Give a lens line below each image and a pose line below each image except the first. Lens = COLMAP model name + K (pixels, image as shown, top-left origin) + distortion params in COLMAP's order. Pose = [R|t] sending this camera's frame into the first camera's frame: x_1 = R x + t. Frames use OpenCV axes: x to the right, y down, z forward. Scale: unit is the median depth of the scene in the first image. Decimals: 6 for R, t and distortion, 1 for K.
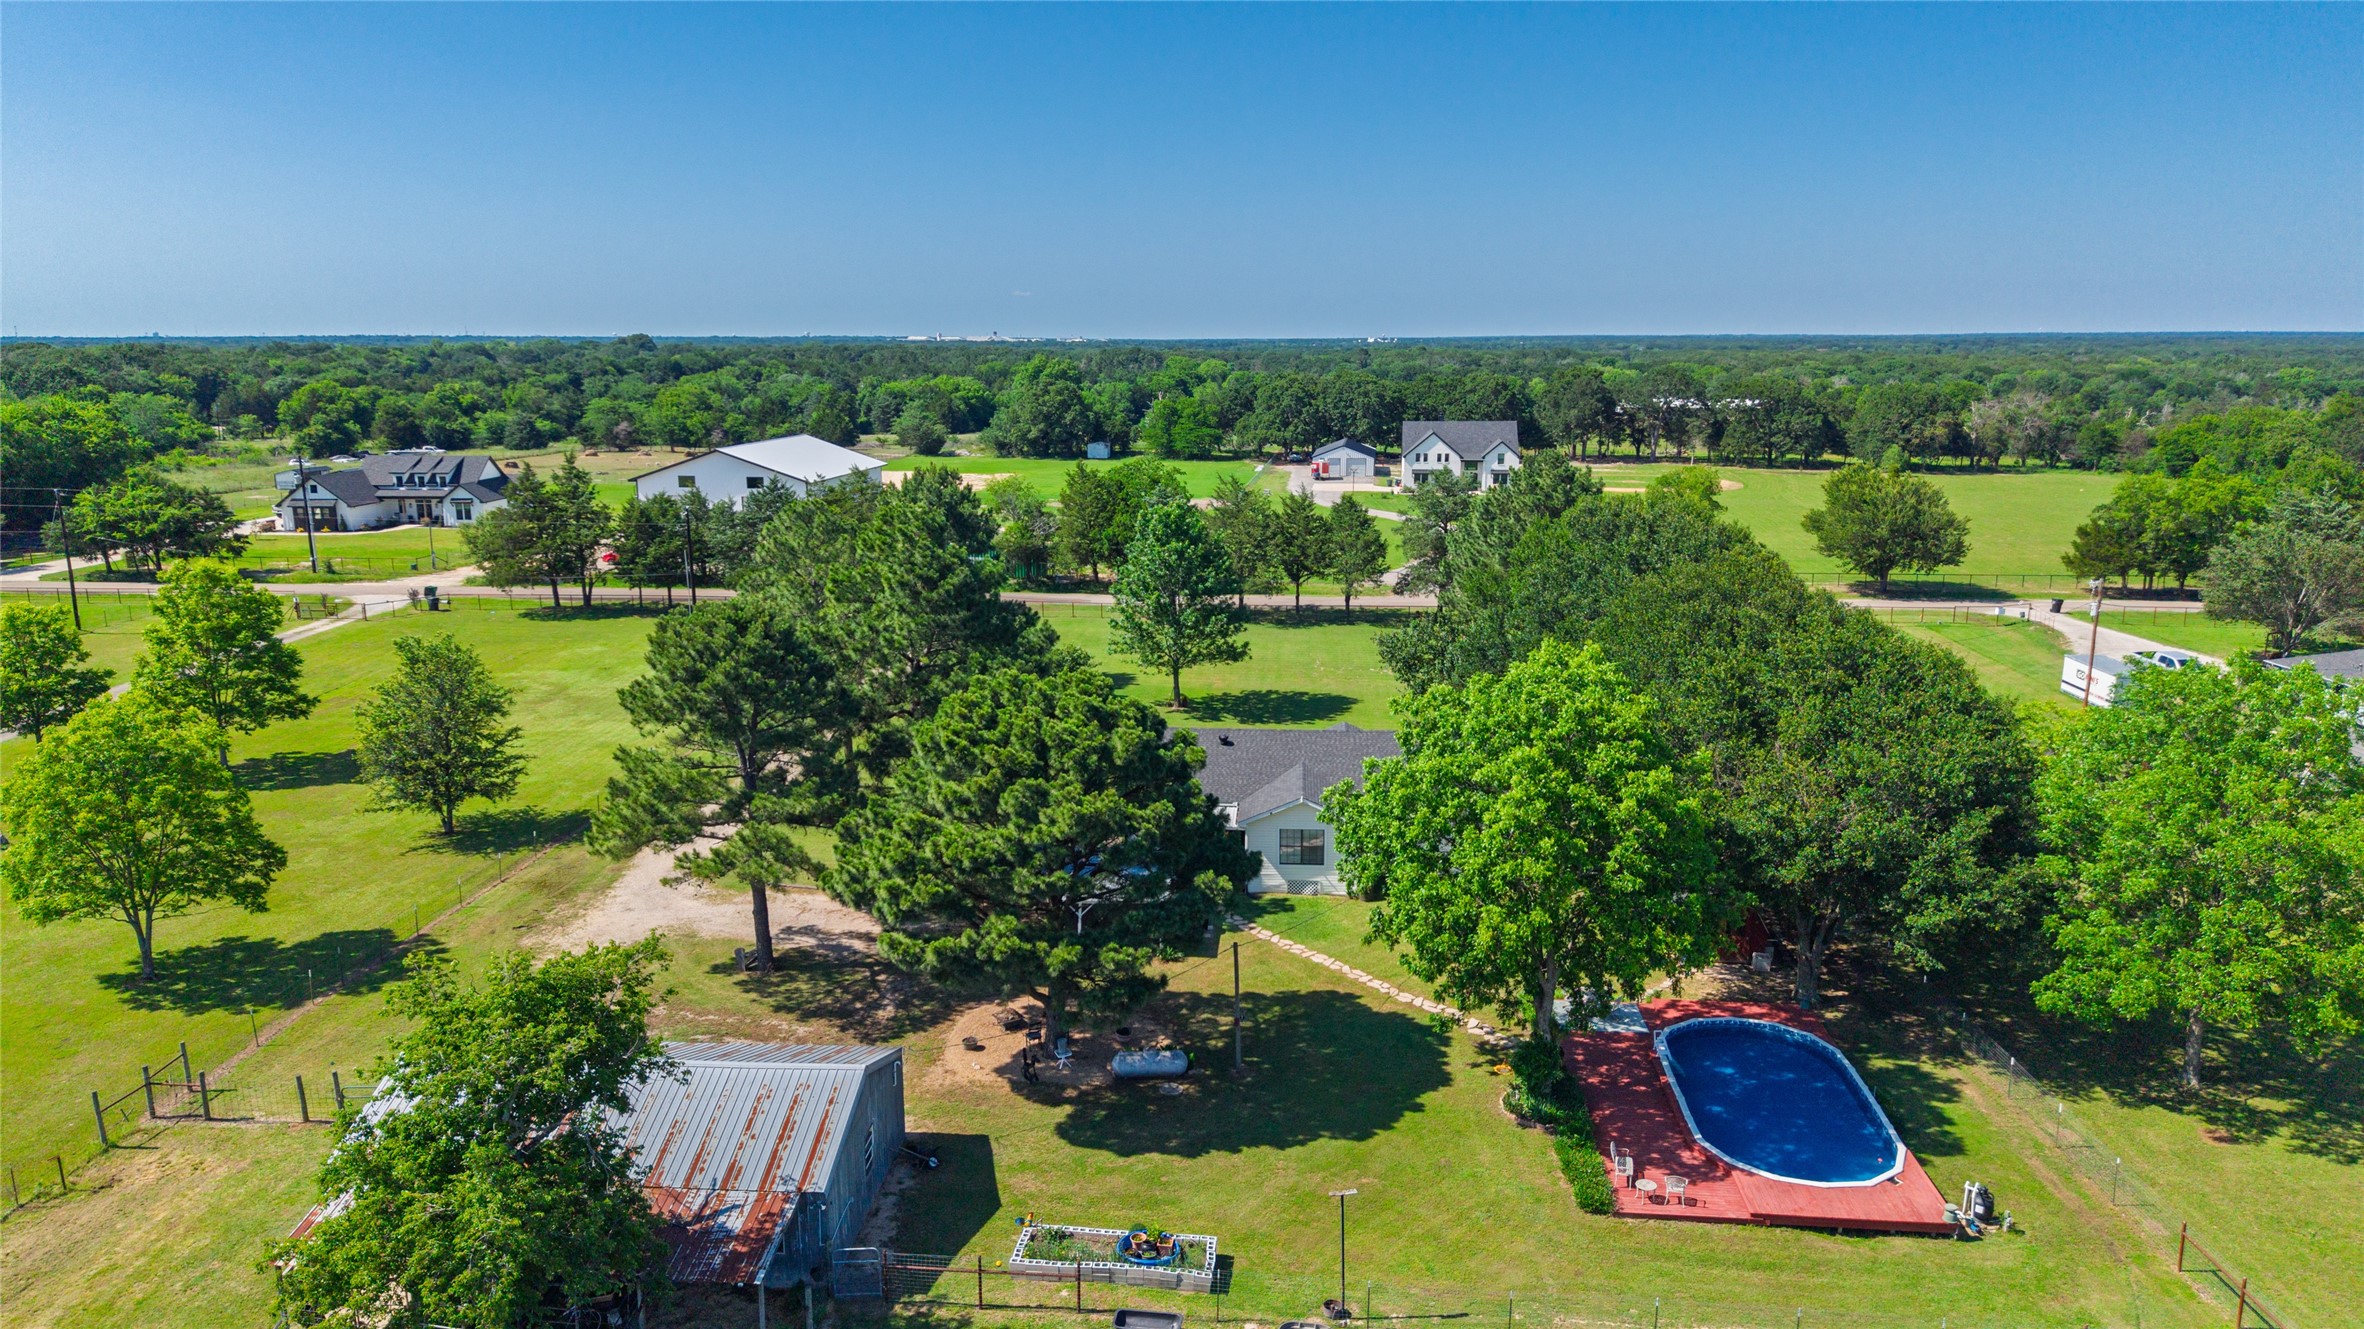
lens RADIAL K [[1612.9, 0, 1198.3], [0, 1612.9, 667.4], [0, 0, 1]] dist [0.001255, 0.007825]
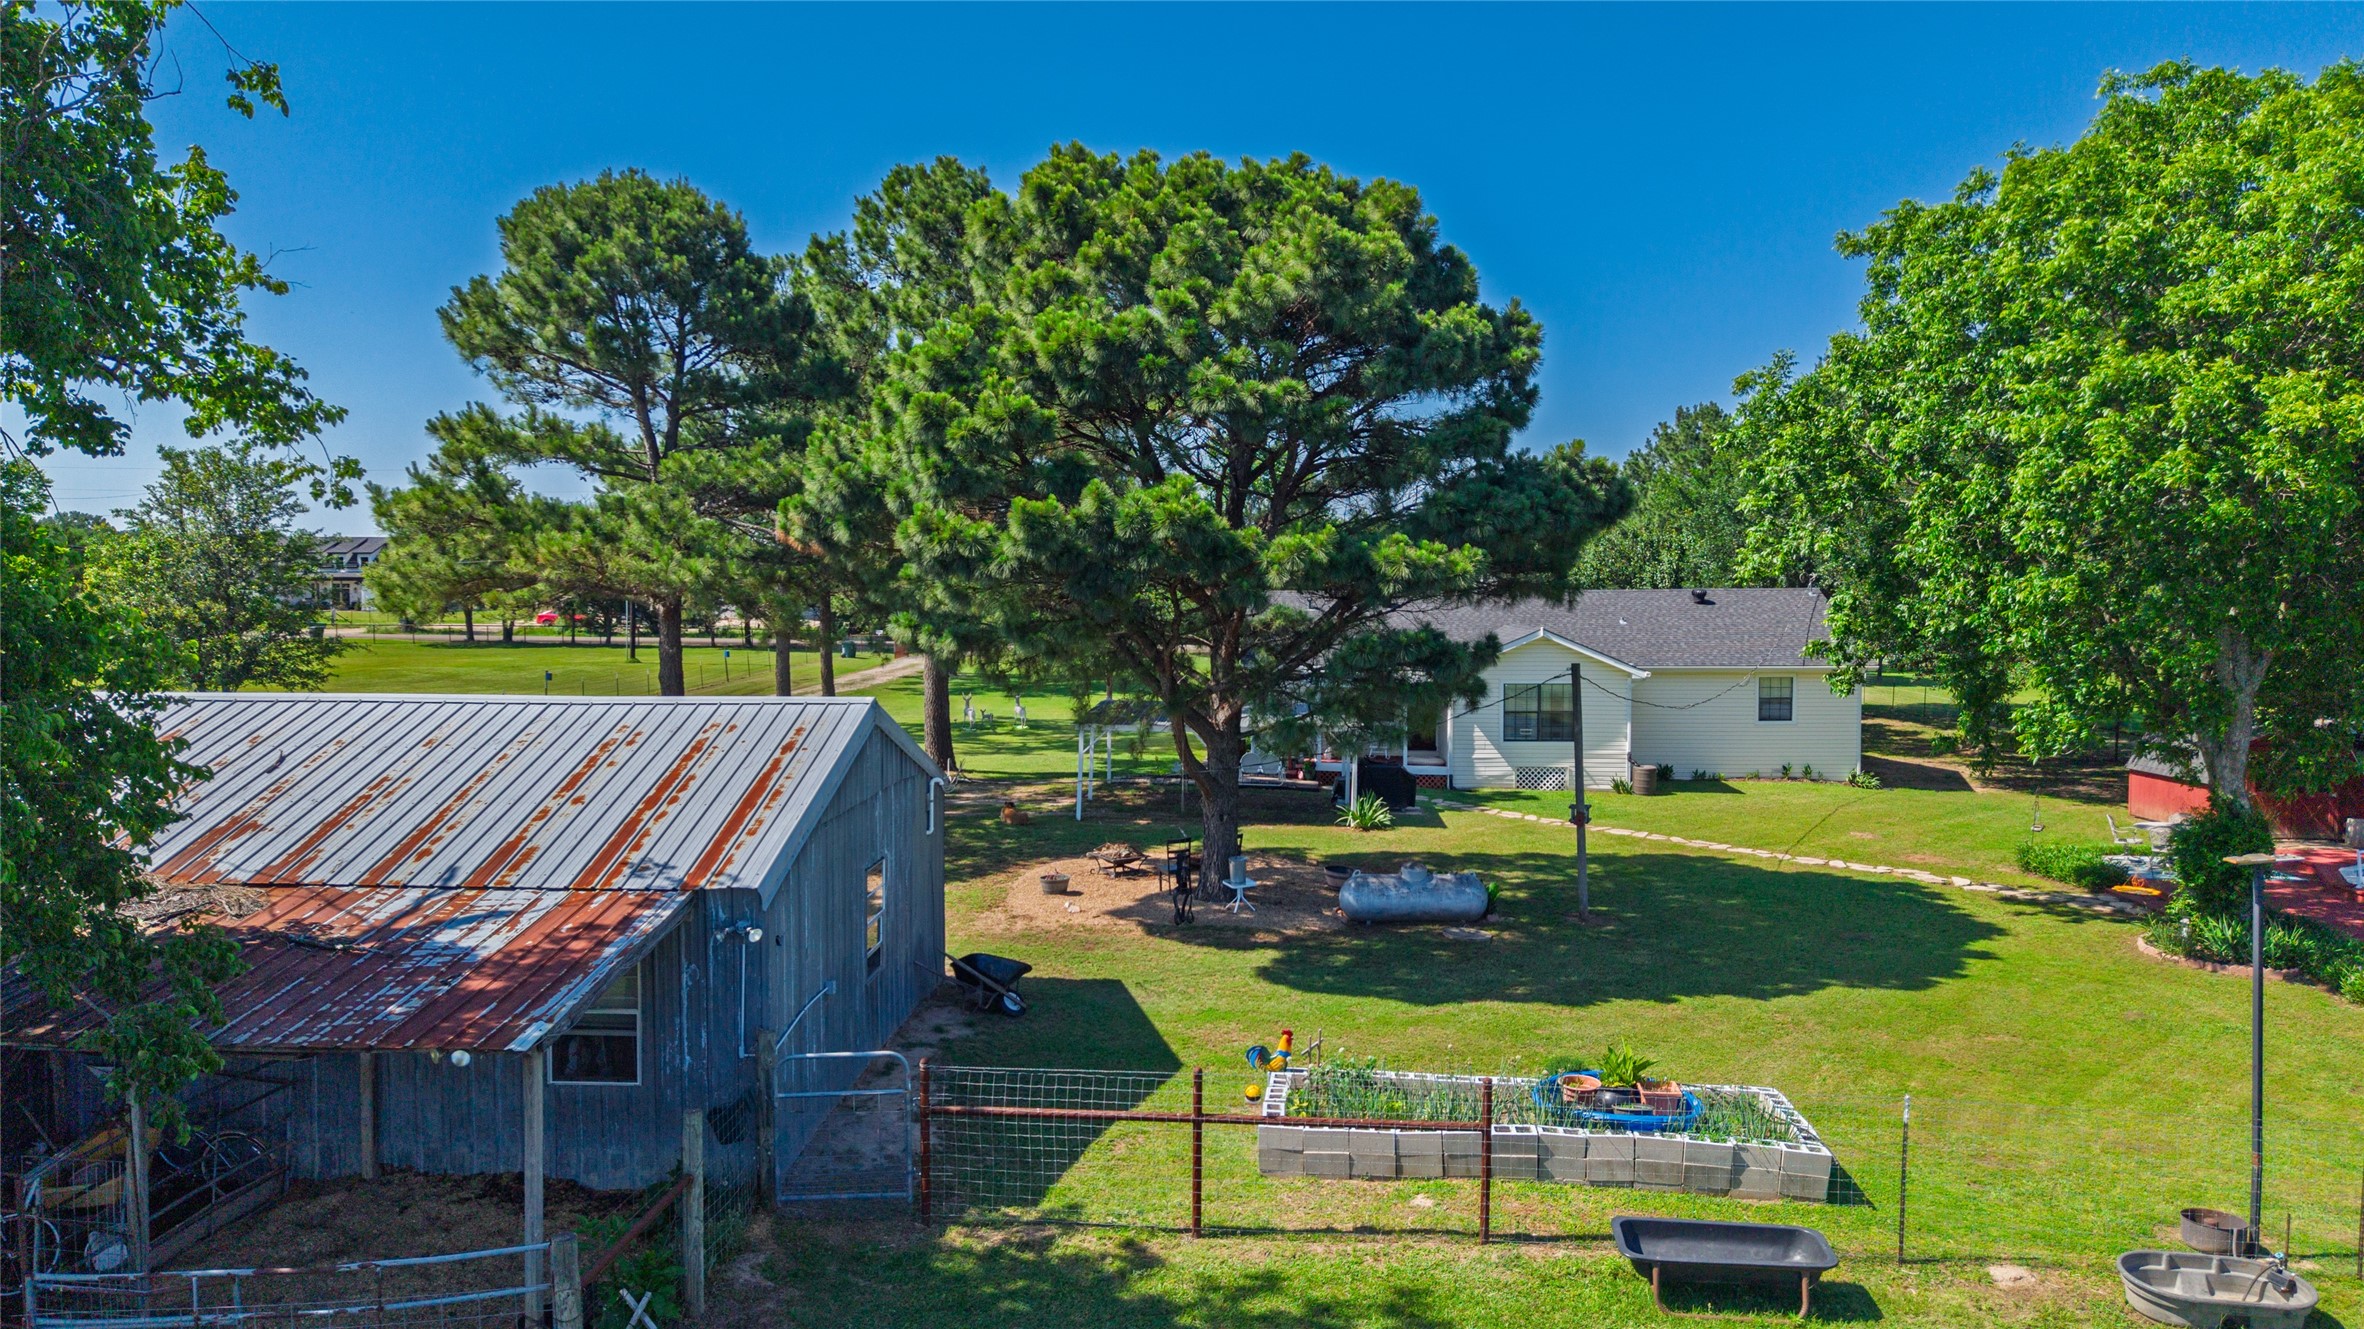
lens RADIAL K [[1583.7, 0, 1182.0], [0, 1583.7, 664.5], [0, 0, 1]] dist [0.025334, -0.005305]
pose [[0.999950, -0.000864, 0.009962, -0.135431], [0.002432, 0.987356, -0.158497, 0.316748], [-0.009699, 0.158513, 0.987309, 0.616888]]
